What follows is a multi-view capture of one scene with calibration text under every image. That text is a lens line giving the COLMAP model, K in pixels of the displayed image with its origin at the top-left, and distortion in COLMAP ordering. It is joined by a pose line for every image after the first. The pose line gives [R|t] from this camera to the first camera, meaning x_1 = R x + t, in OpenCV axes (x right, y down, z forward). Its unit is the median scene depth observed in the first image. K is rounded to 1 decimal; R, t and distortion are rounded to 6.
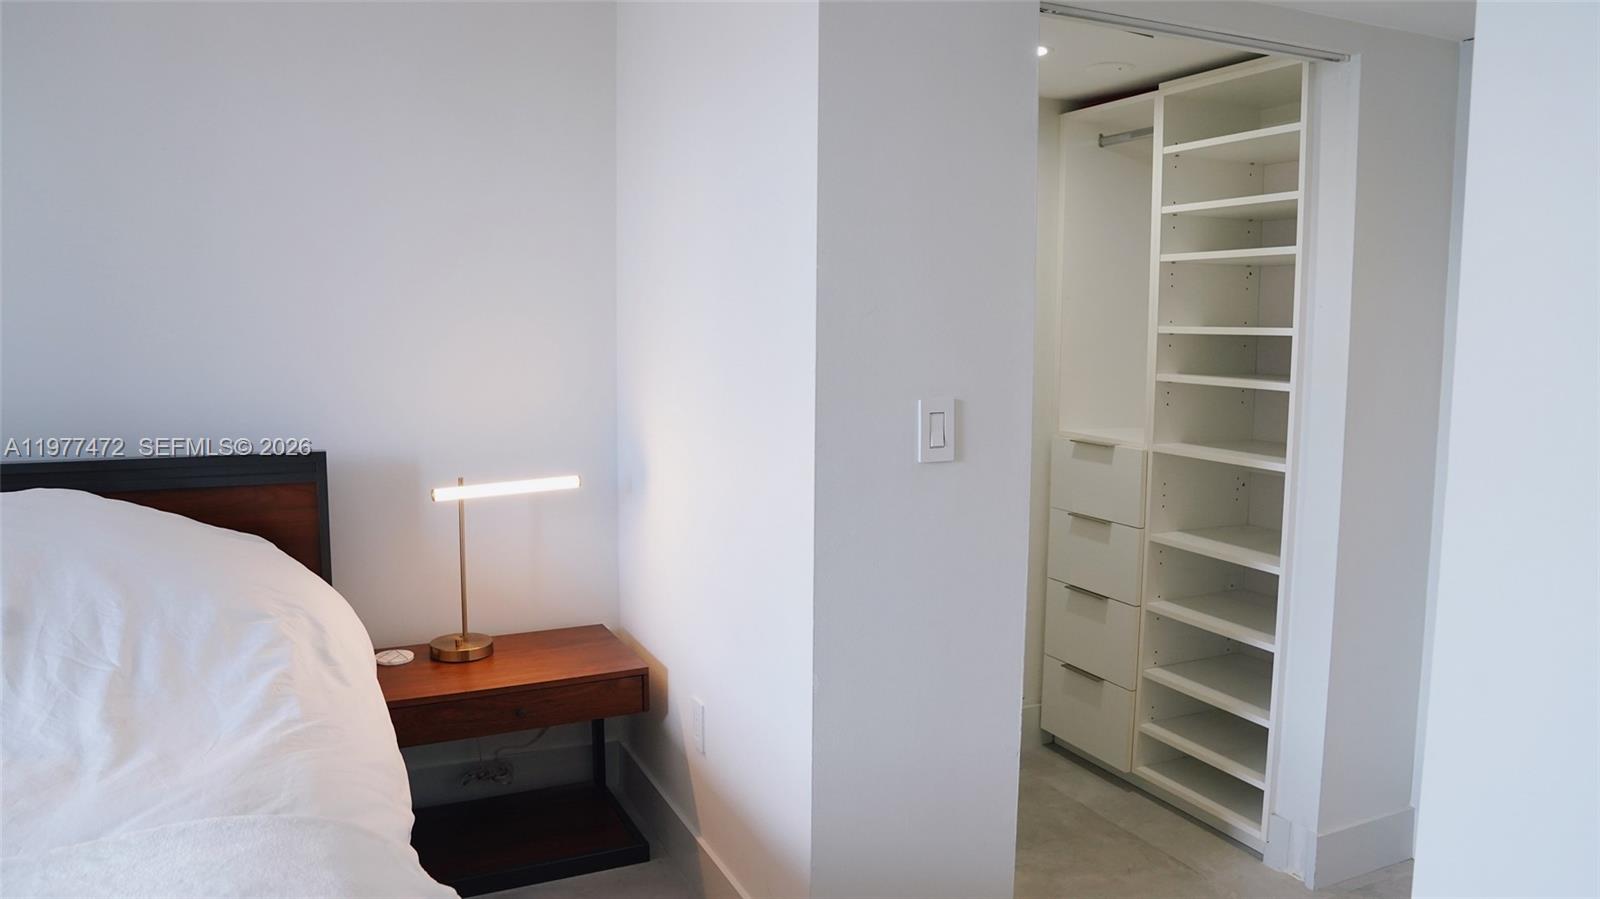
lens RADIAL K [[1116.7, 0, 800.0], [0, 1116.7, 449.5], [0, 0, 1]] dist [-0.118835, 0.085866]
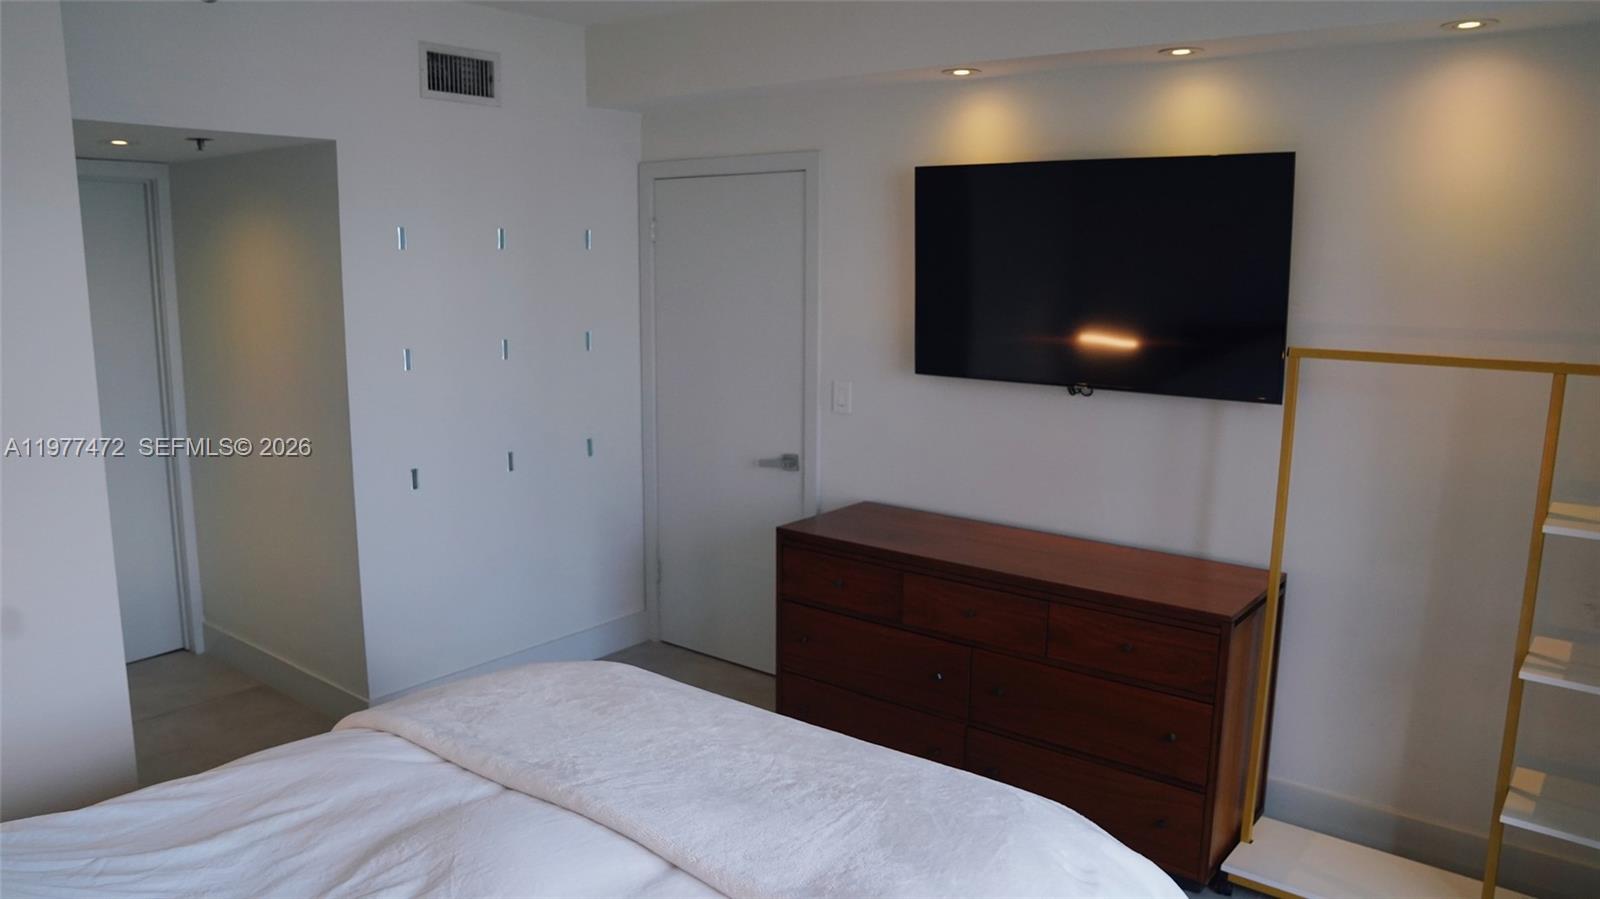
lens RADIAL K [[1116.7, 0, 800.0], [0, 1116.7, 449.5], [0, 0, 1]] dist [-0.118835, 0.085866]
pose [[-0.466963, -0.161439, 0.869415, -1.201196], [0.093986, 0.968564, 0.230329, -0.199249], [-0.879268, 0.189267, -0.437110, 0.616926]]
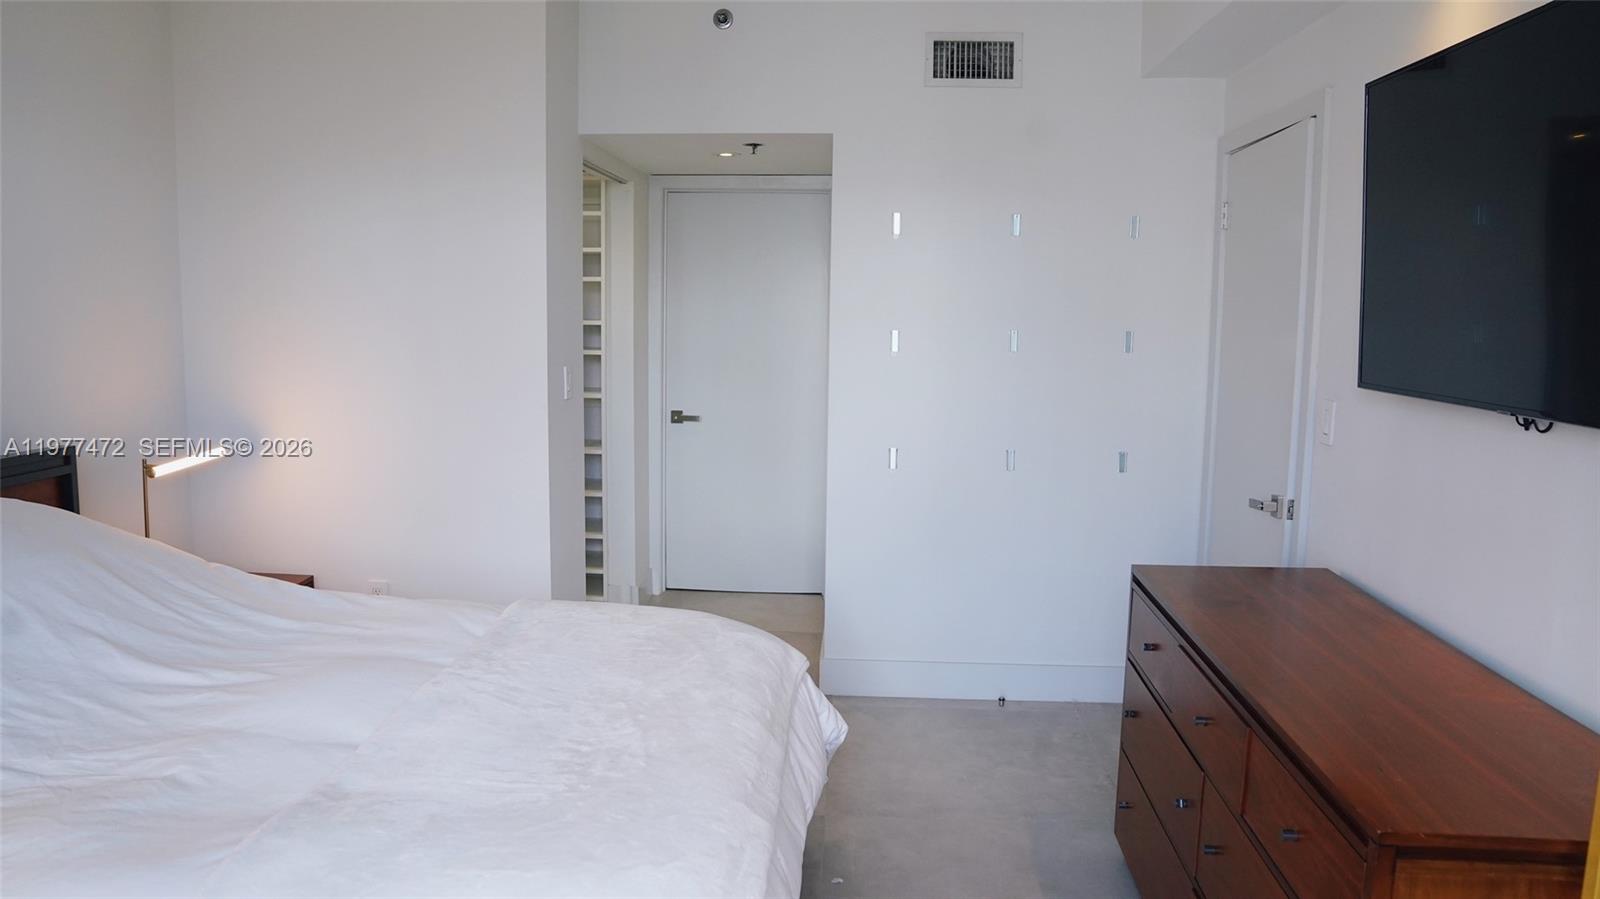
lens RADIAL K [[1116.7, 0, 800.0], [0, 1116.7, 449.5], [0, 0, 1]] dist [-0.118835, 0.085866]
pose [[0.467663, -0.115992, 0.876263, -1.081047], [0.092355, 0.992338, 0.082067, -0.016341], [-0.879069, 0.042548, 0.474793, -0.192533]]
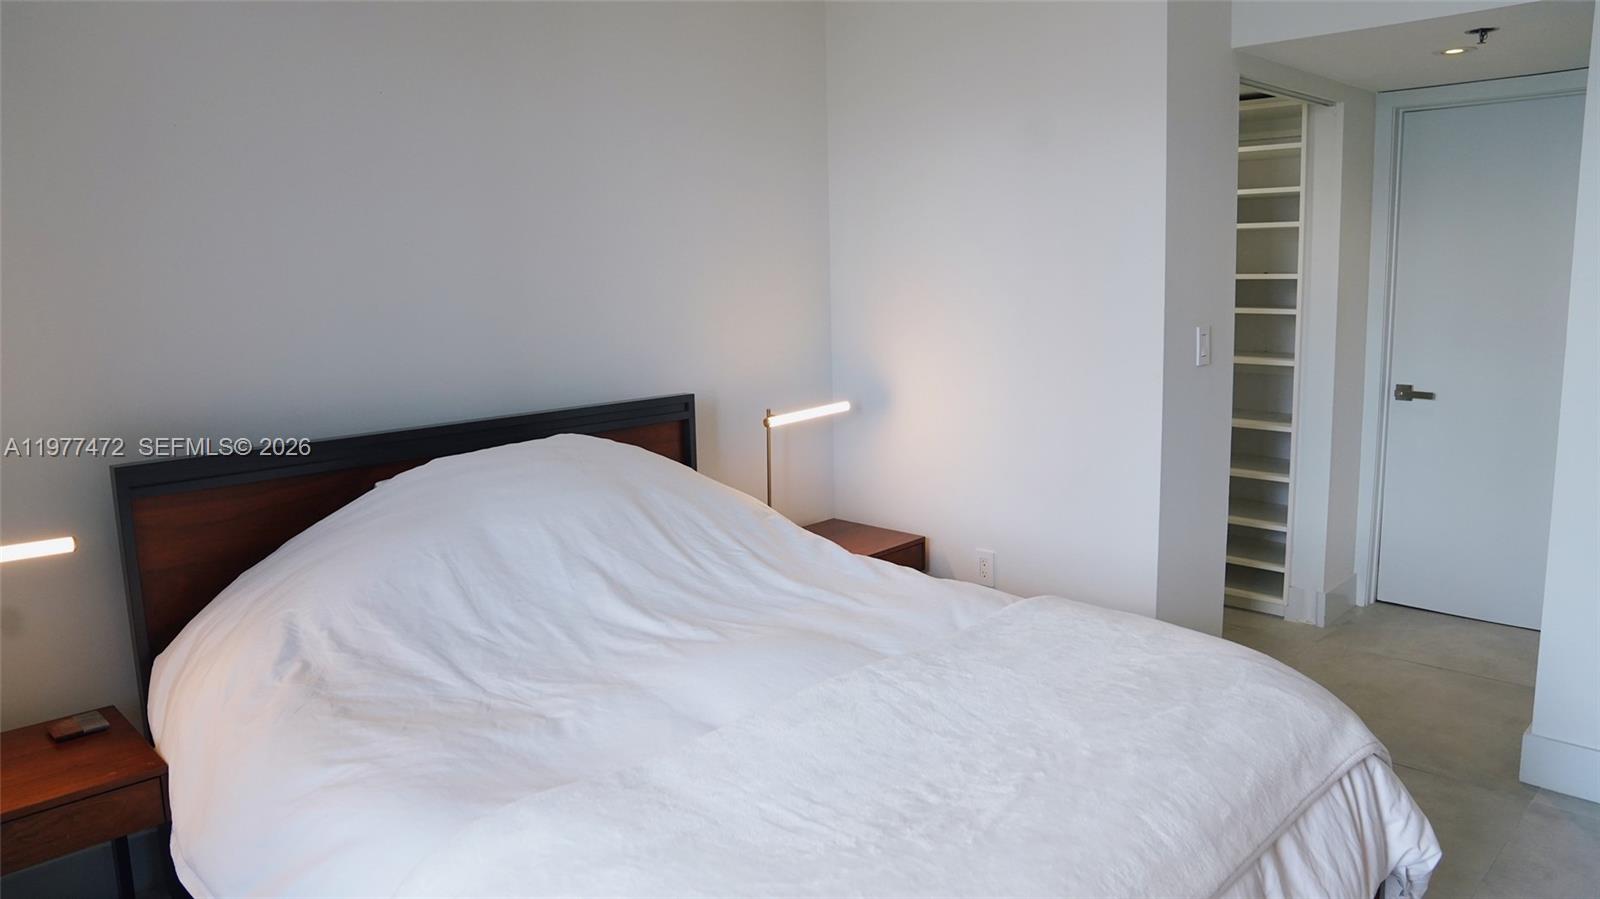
lens RADIAL K [[1116.7, 0, 800.0], [0, 1116.7, 449.5], [0, 0, 1]] dist [-0.118835, 0.085866]
pose [[0.938067, -0.085005, 0.335864, -0.768426], [0.070202, 0.995960, 0.055998, 0.002772], [-0.339267, -0.028951, 0.940244, -0.239983]]
